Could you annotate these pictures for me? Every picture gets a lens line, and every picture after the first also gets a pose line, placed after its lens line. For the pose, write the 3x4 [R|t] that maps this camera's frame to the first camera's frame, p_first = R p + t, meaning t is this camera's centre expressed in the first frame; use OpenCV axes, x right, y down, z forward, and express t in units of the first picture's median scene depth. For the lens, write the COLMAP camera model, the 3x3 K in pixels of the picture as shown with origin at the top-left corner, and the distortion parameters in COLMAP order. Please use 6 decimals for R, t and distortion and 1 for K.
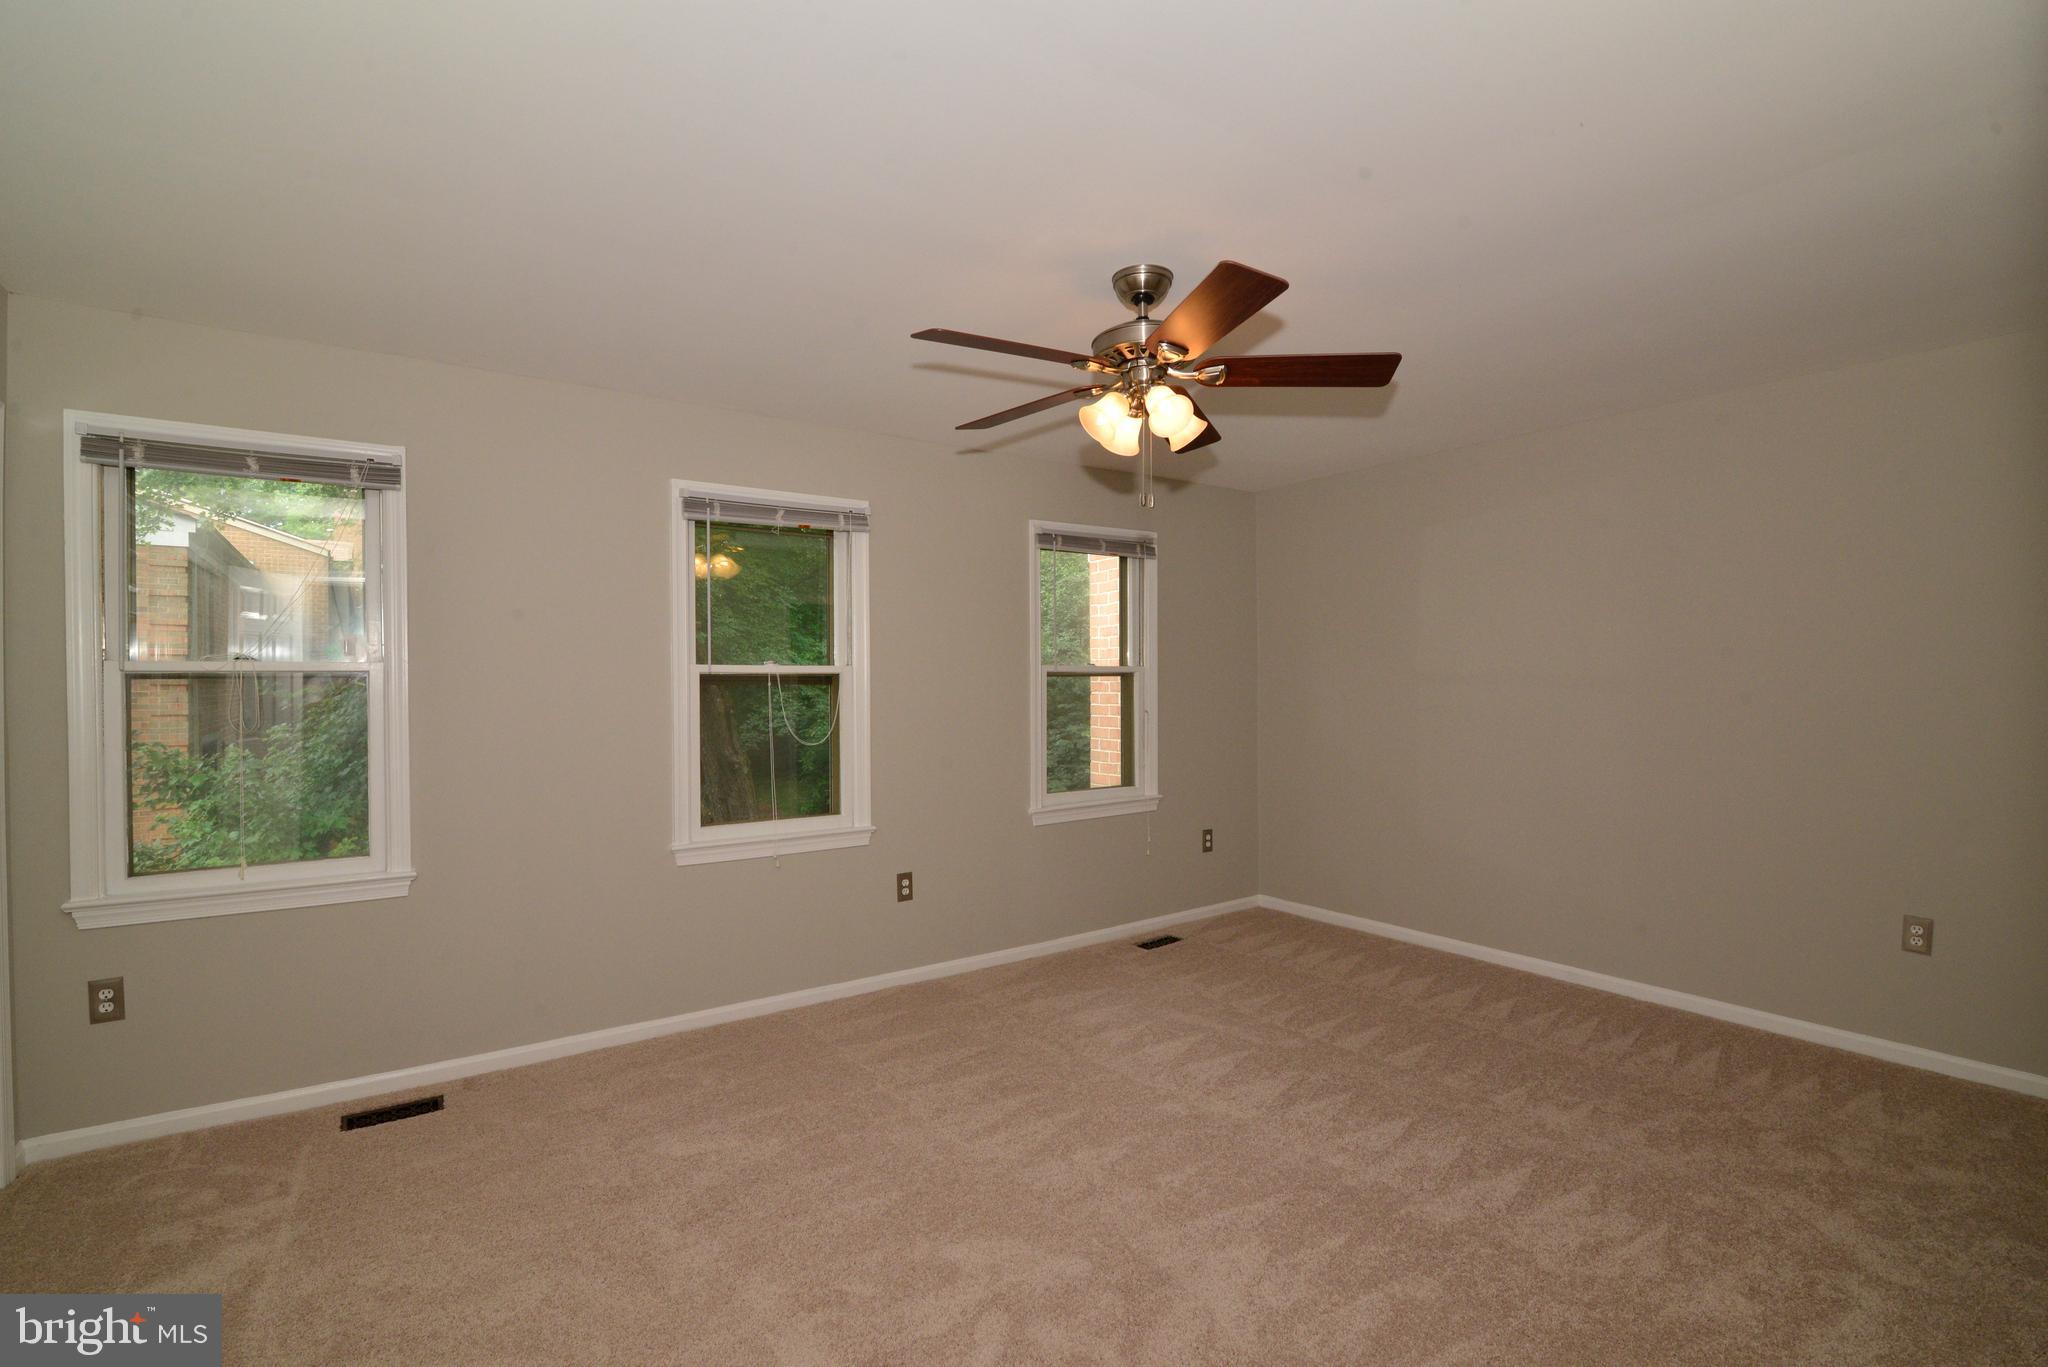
lens RADIAL K [[936.9, 0, 1019.0], [0, 936.9, 688.6], [0, 0, 1]] dist [-0.017949, -0.000134]
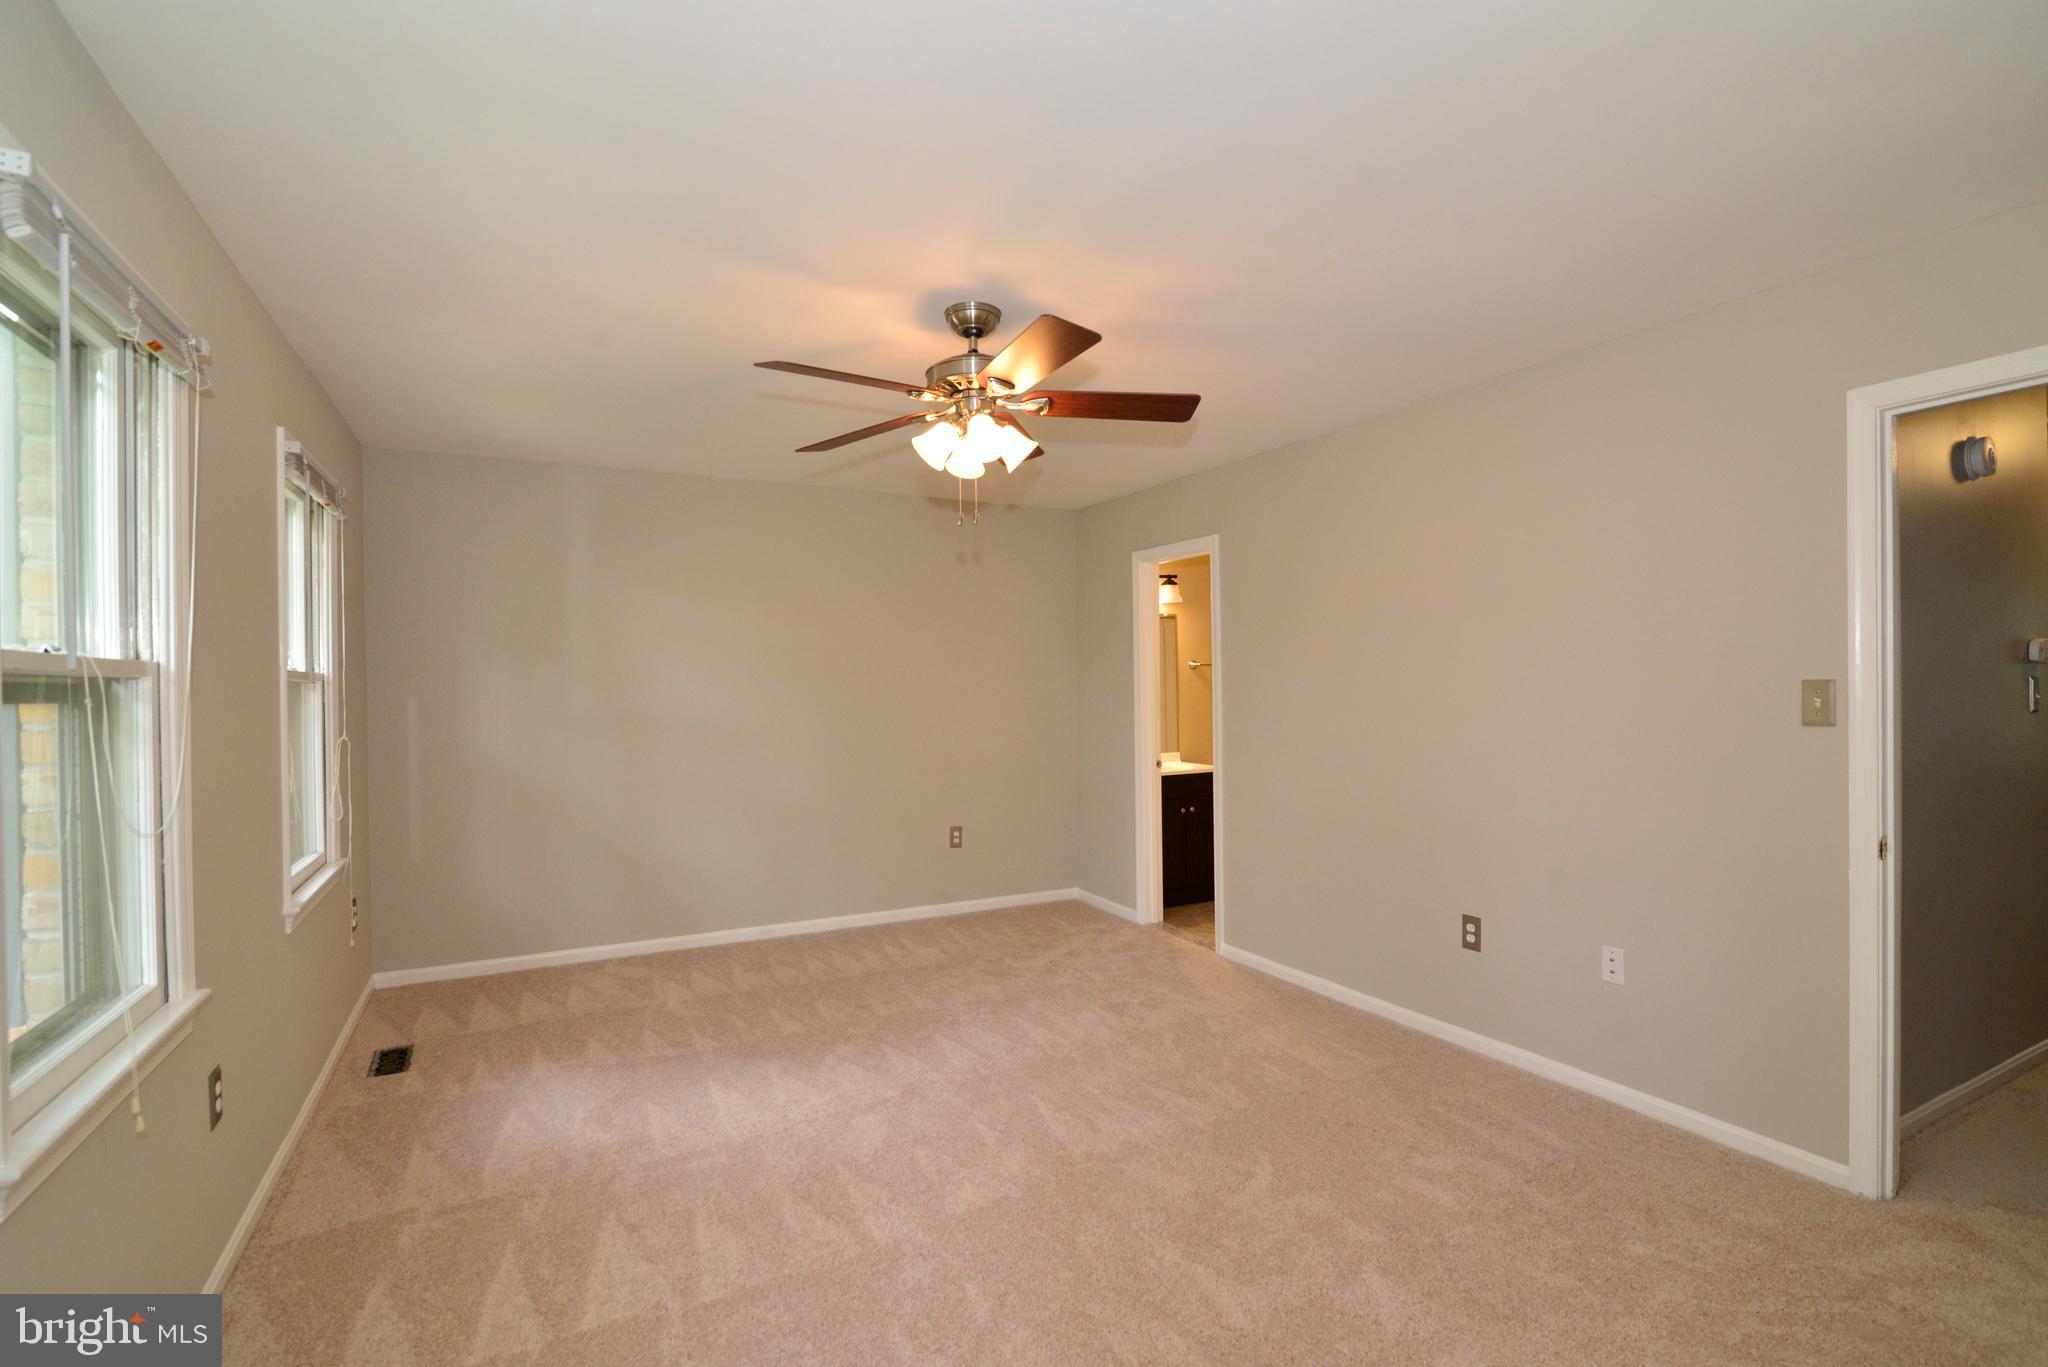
lens RADIAL K [[936.9, 0, 1019.0], [0, 936.9, 688.6], [0, 0, 1]] dist [-0.017949, -0.000134]
pose [[0.130617, -0.001215, 0.991432, -0.679366], [0.023161, 0.999730, -0.001826, -0.001274], [-0.991162, 0.023201, 0.130610, 0.592104]]
